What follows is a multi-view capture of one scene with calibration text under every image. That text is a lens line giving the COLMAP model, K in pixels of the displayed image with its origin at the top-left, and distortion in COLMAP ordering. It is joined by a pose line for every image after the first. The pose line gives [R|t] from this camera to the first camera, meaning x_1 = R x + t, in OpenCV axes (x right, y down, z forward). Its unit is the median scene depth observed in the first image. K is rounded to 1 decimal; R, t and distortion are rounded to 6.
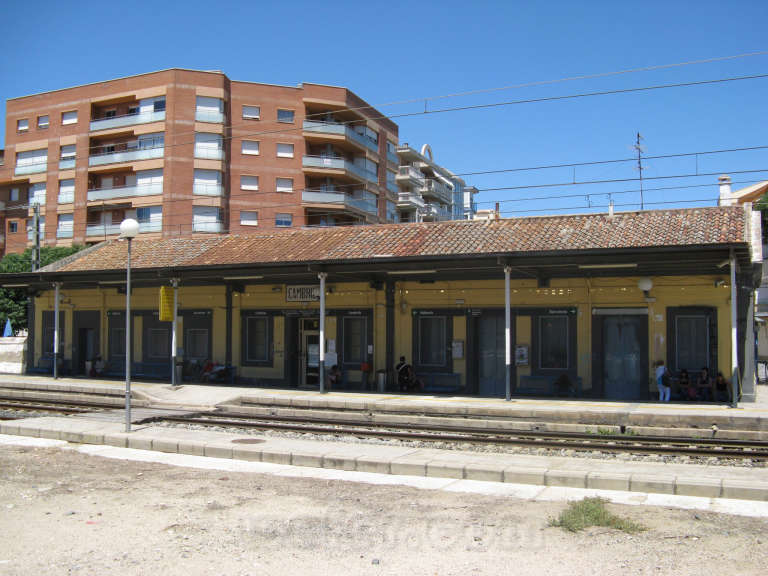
lens RADIAL K [[788.7, 0, 384.0], [0, 788.7, 288.0], [0, 0, 1]] dist [-0.196256, 0.213027]
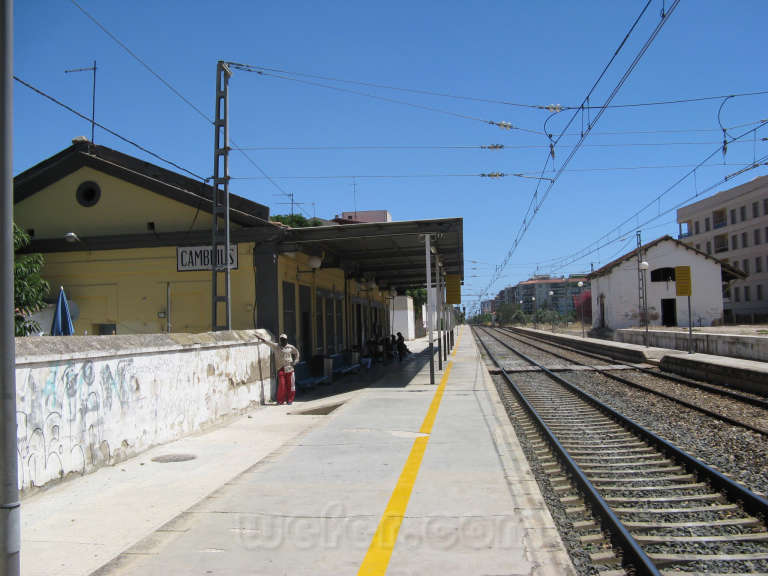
lens RADIAL K [[788.7, 0, 384.0], [0, 788.7, 288.0], [0, 0, 1]] dist [-0.196256, 0.213027]
pose [[-0.336647, 0.051205, 0.940238, -0.584208], [-0.018318, 0.997975, -0.060908, 0.039726], [-0.941453, -0.037728, -0.335027, 0.644522]]
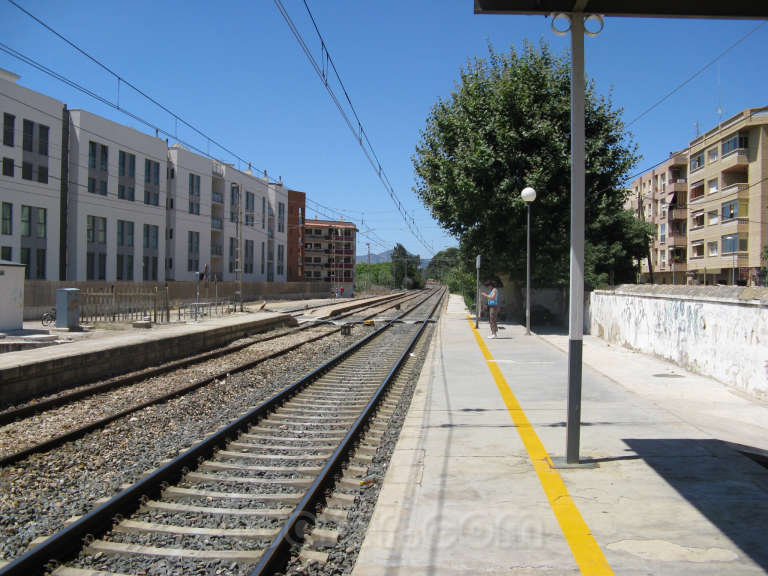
lens RADIAL K [[788.7, 0, 384.0], [0, 788.7, 288.0], [0, 0, 1]] dist [-0.196256, 0.213027]
pose [[0.354414, 0.008254, -0.935052, -0.202343], [0.037102, 0.999049, 0.022882, 0.031931], [0.934352, -0.042802, 0.353771, 0.458763]]
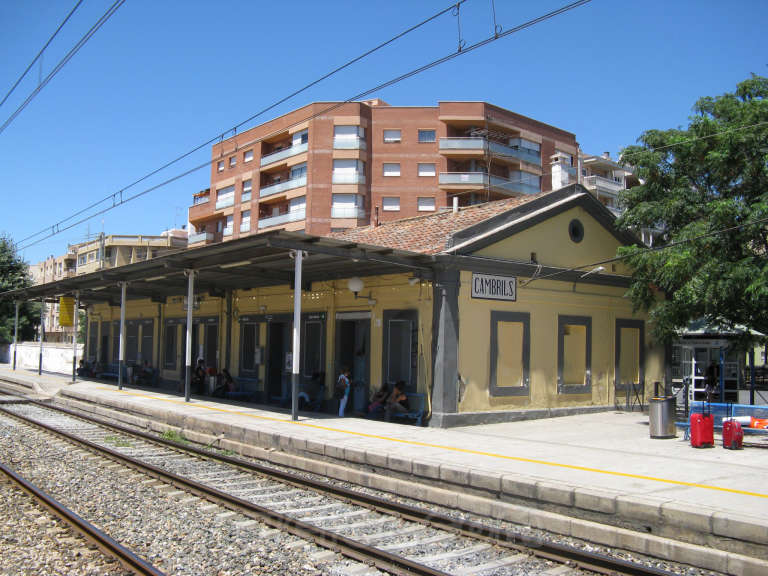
lens RADIAL K [[788.7, 0, 384.0], [0, 788.7, 288.0], [0, 0, 1]] dist [-0.196256, 0.213027]
pose [[0.888576, -0.020849, -0.458255, 0.300051], [0.006518, 0.999440, -0.032831, 0.011154], [0.458683, 0.026186, 0.888214, 0.076632]]
